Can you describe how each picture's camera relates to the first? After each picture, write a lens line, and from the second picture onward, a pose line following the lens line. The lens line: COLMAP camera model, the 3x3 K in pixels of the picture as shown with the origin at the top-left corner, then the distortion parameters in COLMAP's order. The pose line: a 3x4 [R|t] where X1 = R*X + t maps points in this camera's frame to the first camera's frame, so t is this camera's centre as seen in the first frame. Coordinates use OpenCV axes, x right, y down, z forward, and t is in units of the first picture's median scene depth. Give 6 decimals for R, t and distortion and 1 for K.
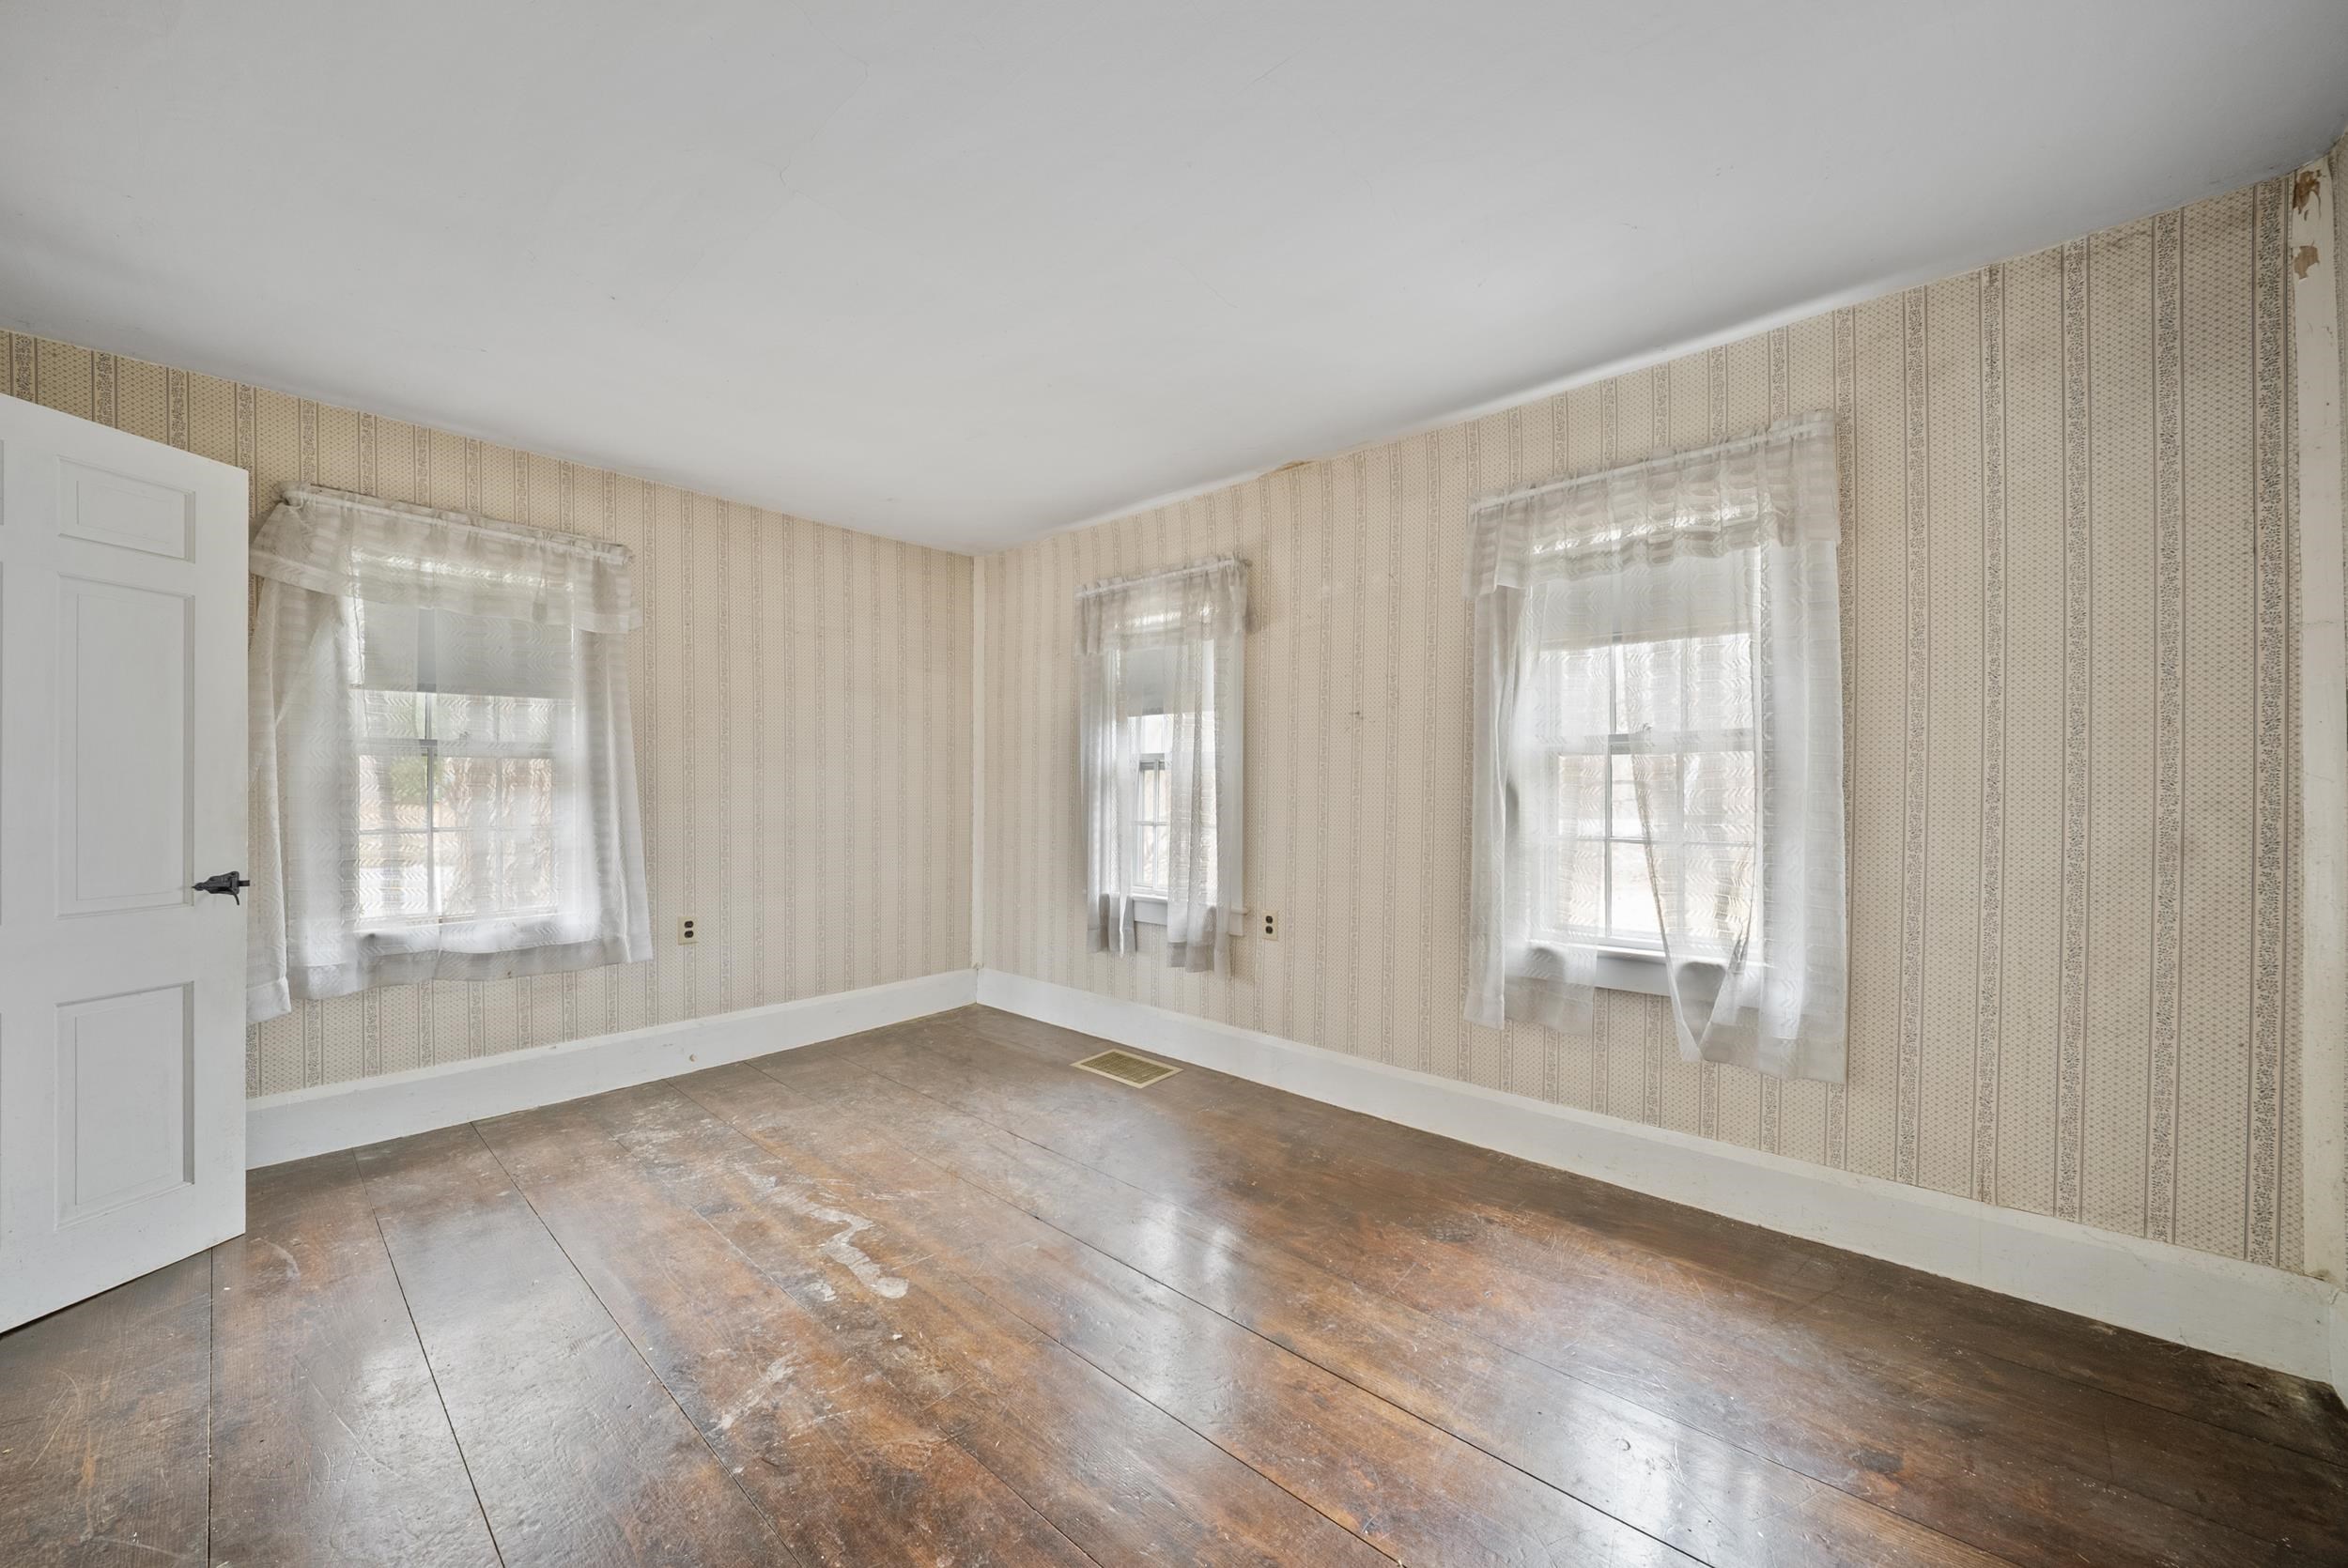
lens RADIAL K [[857.1, 0, 1181.5], [0, 857.1, 776.8], [0, 0, 1]] dist [0.010290, -0.007671]
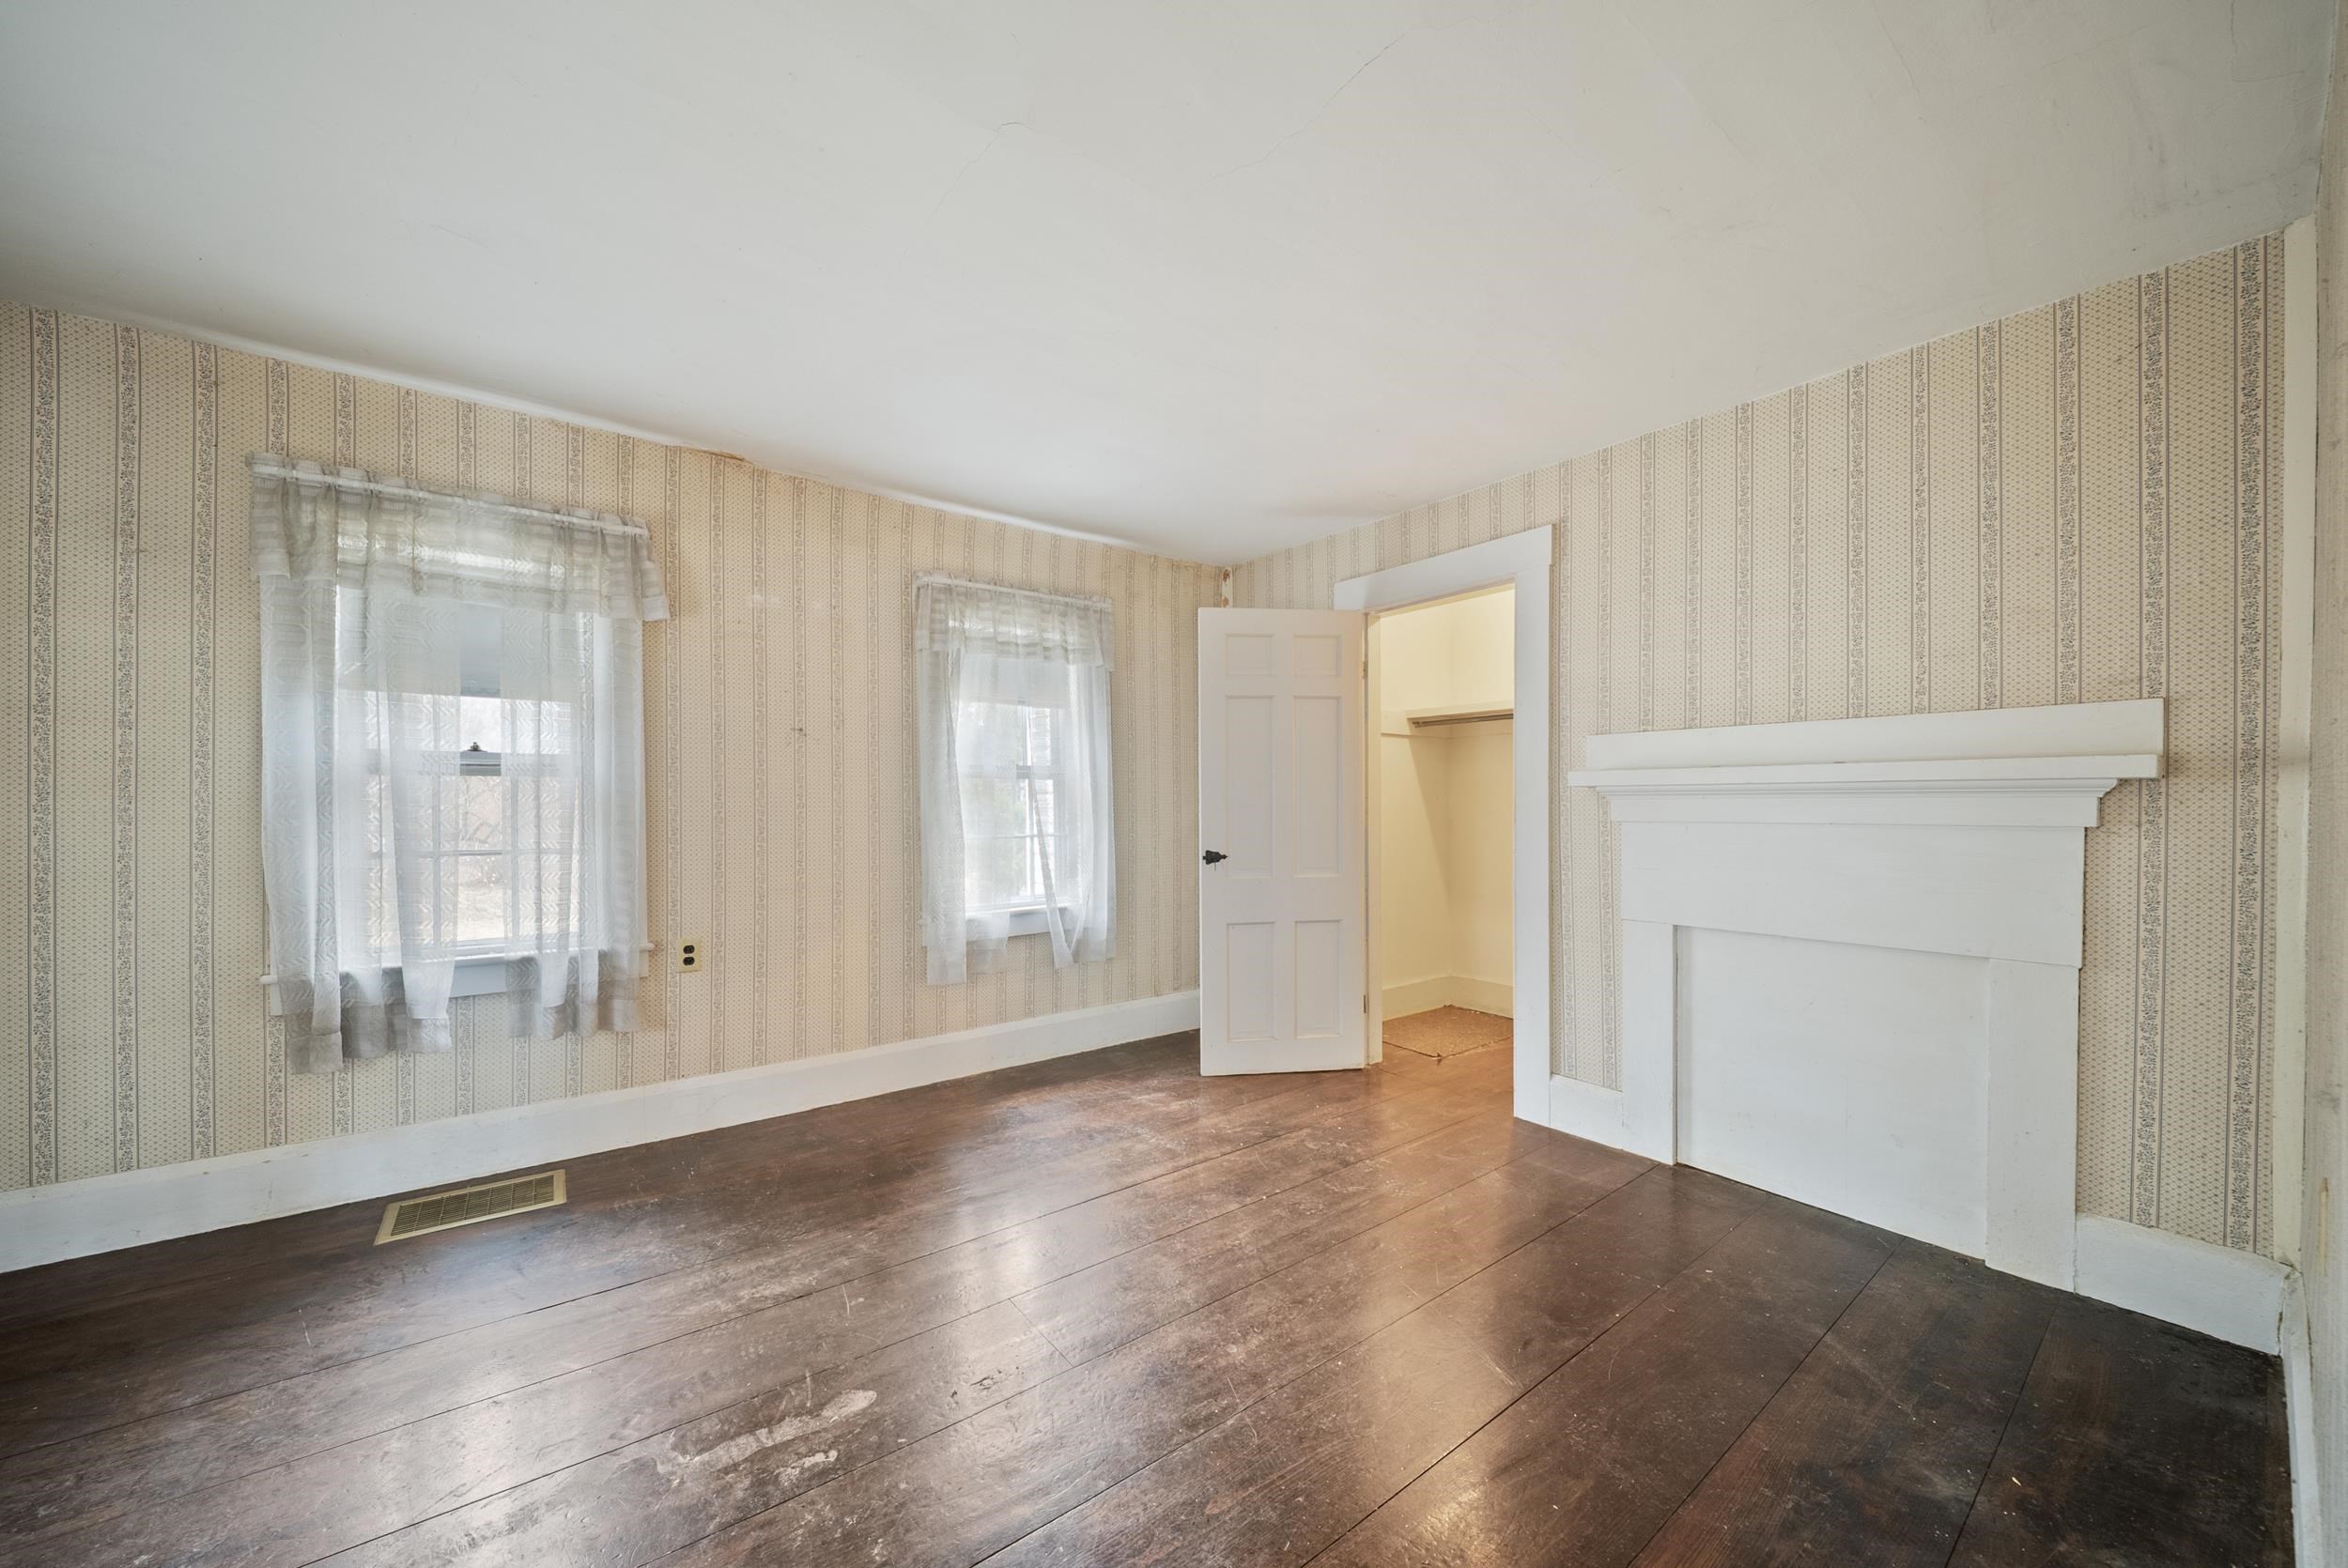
lens RADIAL K [[835.6, 0, 1170.4], [0, 835.6, 808.6], [0, 0, 1]] dist [0.009346, -0.006888]
pose [[0.195436, -0.002215, 0.980714, -0.683580], [-0.007214, 0.999967, 0.003696, 0.013735], [-0.980690, -0.007797, 0.195413, 0.353802]]
